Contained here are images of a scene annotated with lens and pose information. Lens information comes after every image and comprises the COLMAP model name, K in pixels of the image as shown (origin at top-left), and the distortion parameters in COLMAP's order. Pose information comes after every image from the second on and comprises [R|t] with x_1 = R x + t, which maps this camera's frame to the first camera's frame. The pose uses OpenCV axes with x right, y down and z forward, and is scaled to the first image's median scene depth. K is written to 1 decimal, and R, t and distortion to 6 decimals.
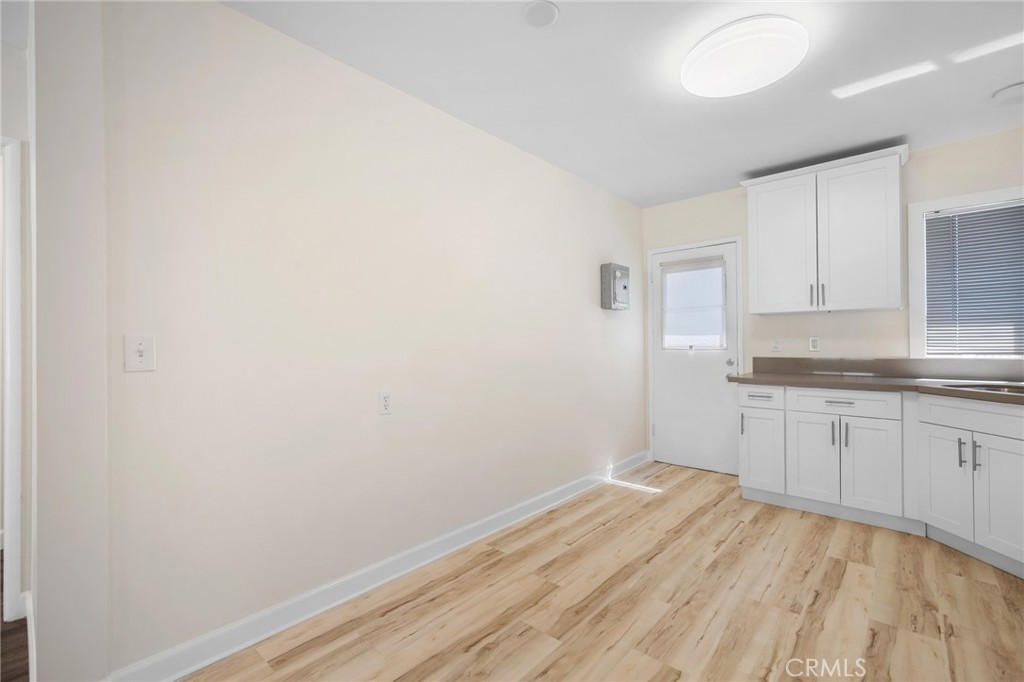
lens RADIAL K [[450.5, 0, 516.3], [0, 450.5, 338.2], [0, 0, 1]] dist [0.001082, 0.001647]
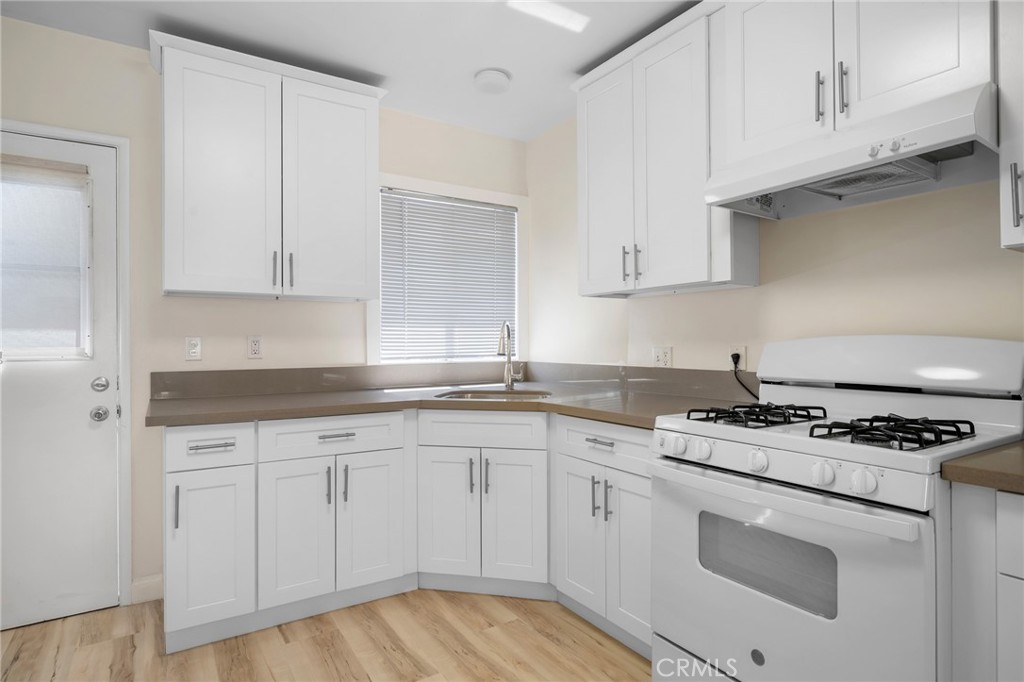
lens RADIAL K [[546.5, 0, 513.9], [0, 546.5, 339.6], [0, 0, 1]] dist [-0.006490, 0.002195]
pose [[0.264950, 0.011430, 0.964194, 0.016845], [-0.008072, 0.999921, -0.009636, 0.007774], [-0.964228, -0.005230, 0.265022, 0.529696]]
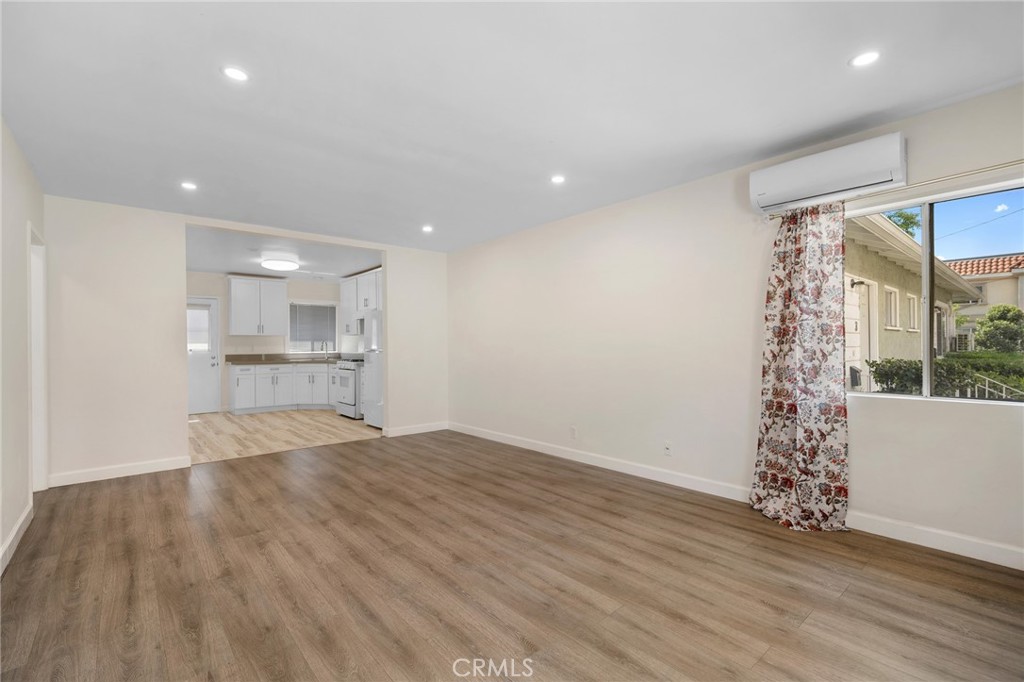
lens RADIAL K [[450.5, 0, 519.3], [0, 450.5, 348.5], [0, 0, 1]] dist [0.001082, 0.001647]
pose [[0.122766, -0.000693, 0.992435, -1.855617], [-0.005972, 0.999981, 0.001437, 0.000997], [-0.992418, -0.006103, 0.122759, -0.848162]]
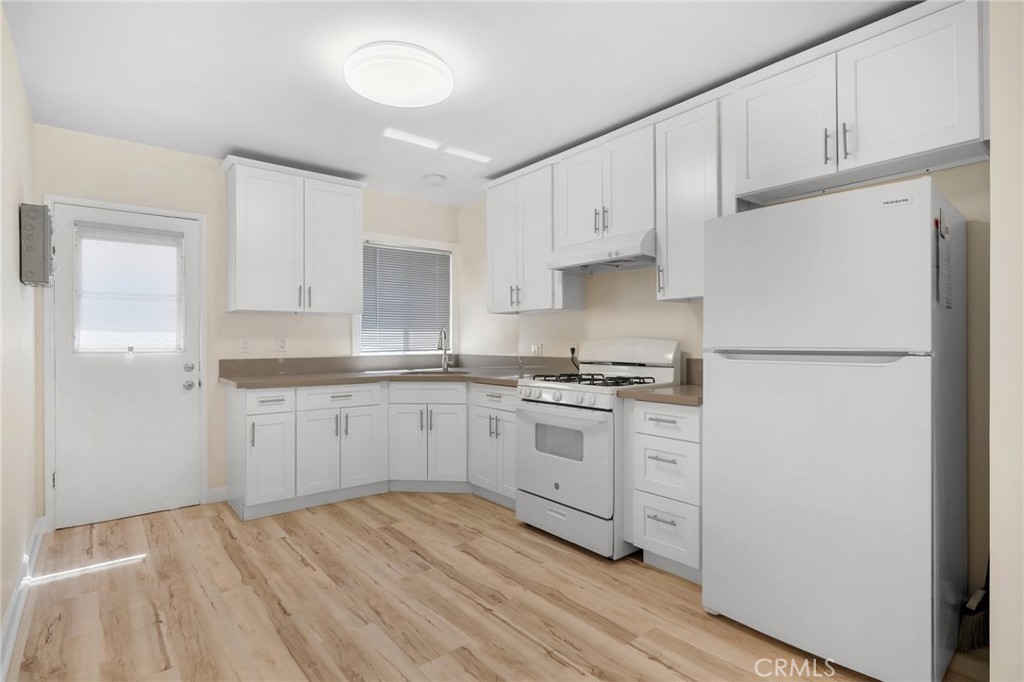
lens RADIAL K [[509.8, 0, 511.1], [0, 509.8, 339.3], [0, 0, 1]] dist [0.005136, 0.000771]
pose [[0.160073, 0.010116, 0.987053, -0.449156], [-0.008542, 0.999924, -0.008863, 0.008898], [-0.987068, -0.007013, 0.160147, 0.378089]]
